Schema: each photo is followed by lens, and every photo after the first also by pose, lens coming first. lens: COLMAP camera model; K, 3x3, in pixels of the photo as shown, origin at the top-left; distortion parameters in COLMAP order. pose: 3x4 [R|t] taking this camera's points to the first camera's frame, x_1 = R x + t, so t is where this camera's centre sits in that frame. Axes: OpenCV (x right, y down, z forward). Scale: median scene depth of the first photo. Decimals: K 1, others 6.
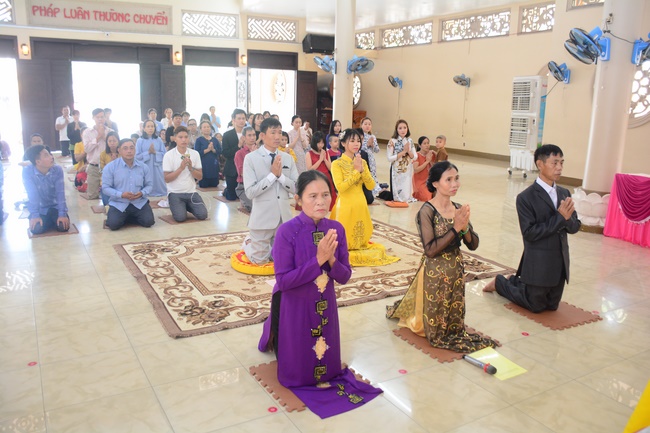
lens RADIAL K [[563.4, 0, 330.0], [0, 563.4, 222.3], [0, 0, 1]] dist [-0.071143, 0.014274]
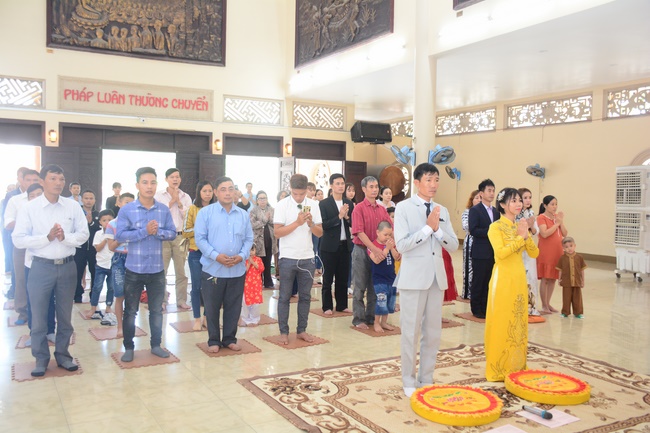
lens RADIAL K [[619.3, 0, 320.9], [0, 619.3, 215.3], [0, 0, 1]] dist [-0.038104, 0.000000]
pose [[0.999975, -0.002456, -0.006682, -0.131120], [0.001257, 0.984767, -0.173877, -0.017659], [0.007007, 0.173864, 0.984745, 0.054267]]
